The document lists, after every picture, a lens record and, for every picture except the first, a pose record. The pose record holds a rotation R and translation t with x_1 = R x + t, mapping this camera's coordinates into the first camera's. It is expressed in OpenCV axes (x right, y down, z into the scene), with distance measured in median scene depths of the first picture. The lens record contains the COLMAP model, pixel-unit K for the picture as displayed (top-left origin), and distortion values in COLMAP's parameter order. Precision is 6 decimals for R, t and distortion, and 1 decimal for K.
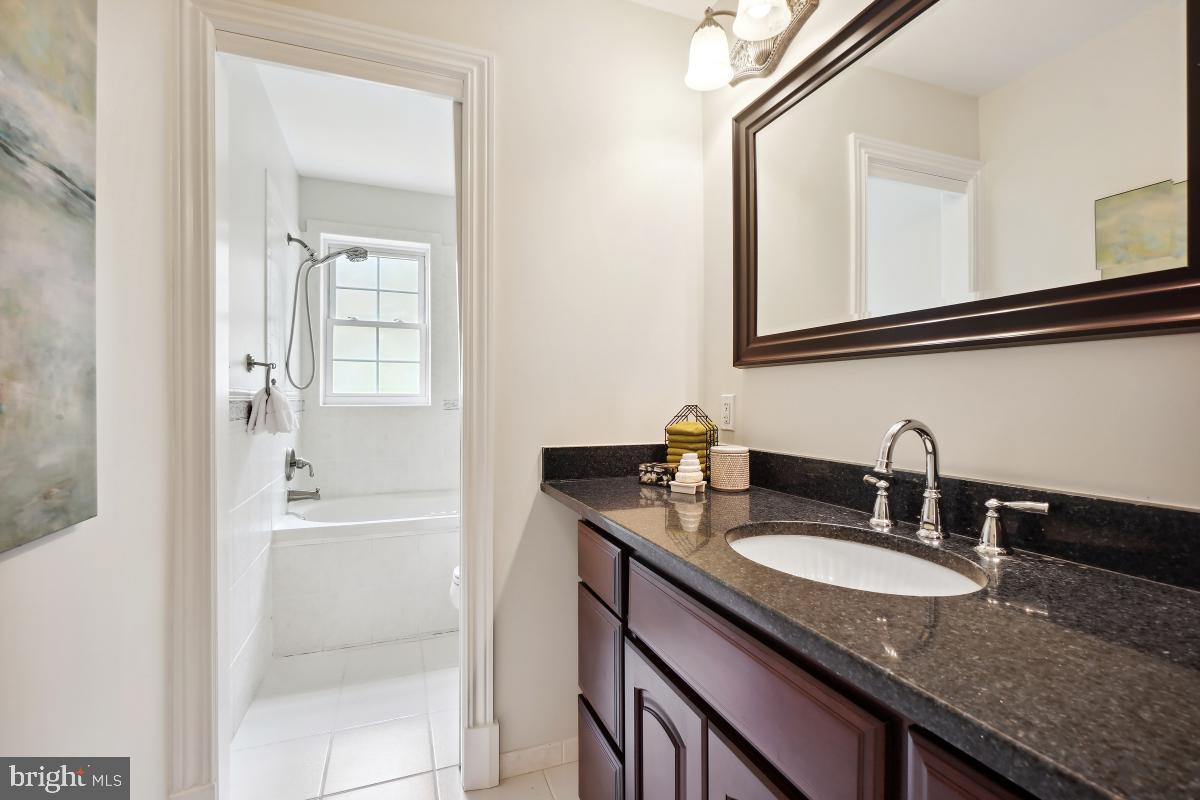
lens RADIAL K [[532.0, 0, 598.5], [0, 532.0, 402.8], [0, 0, 1]] dist [-0.013474, -0.000807]
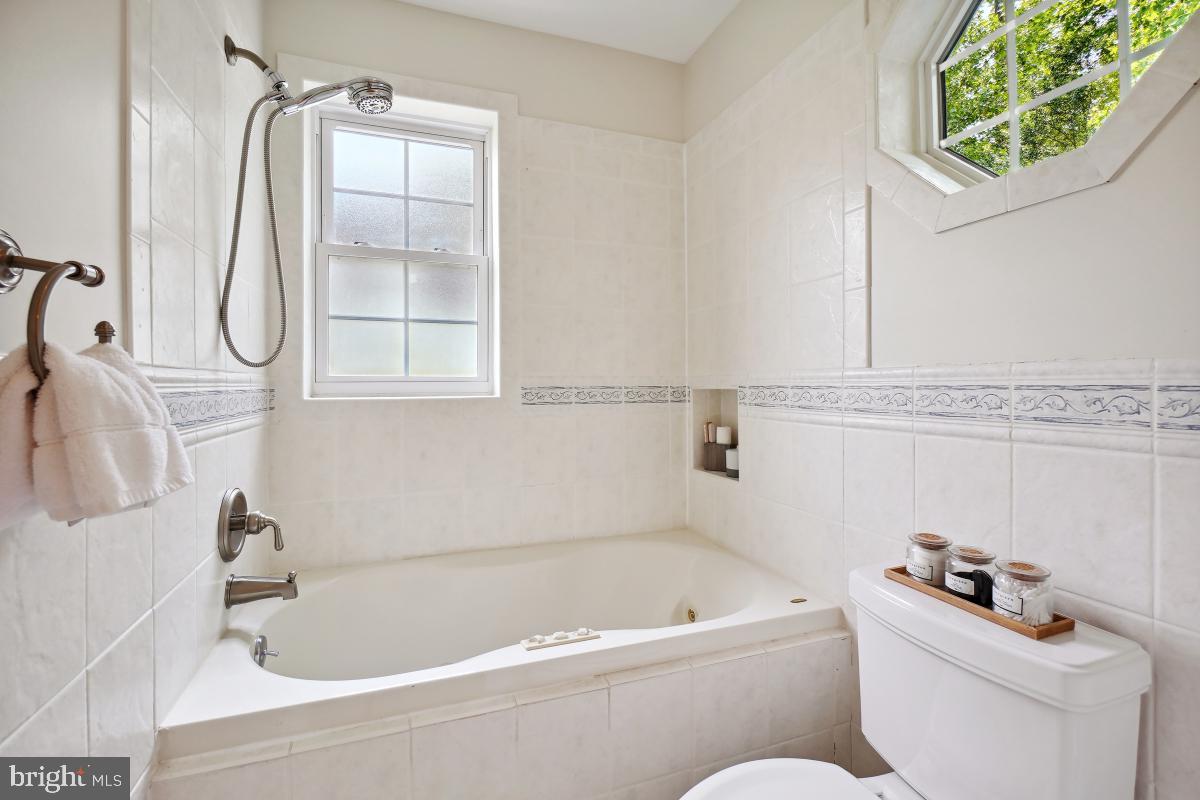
lens RADIAL K [[532.0, 0, 600.5], [0, 532.0, 389.3], [0, 0, 1]] dist [-0.013474, -0.000807]
pose [[0.999895, -0.003523, -0.014033, -0.243780], [0.003551, 0.999992, 0.001980, -0.005155], [0.014026, -0.002030, 0.999900, 0.527320]]
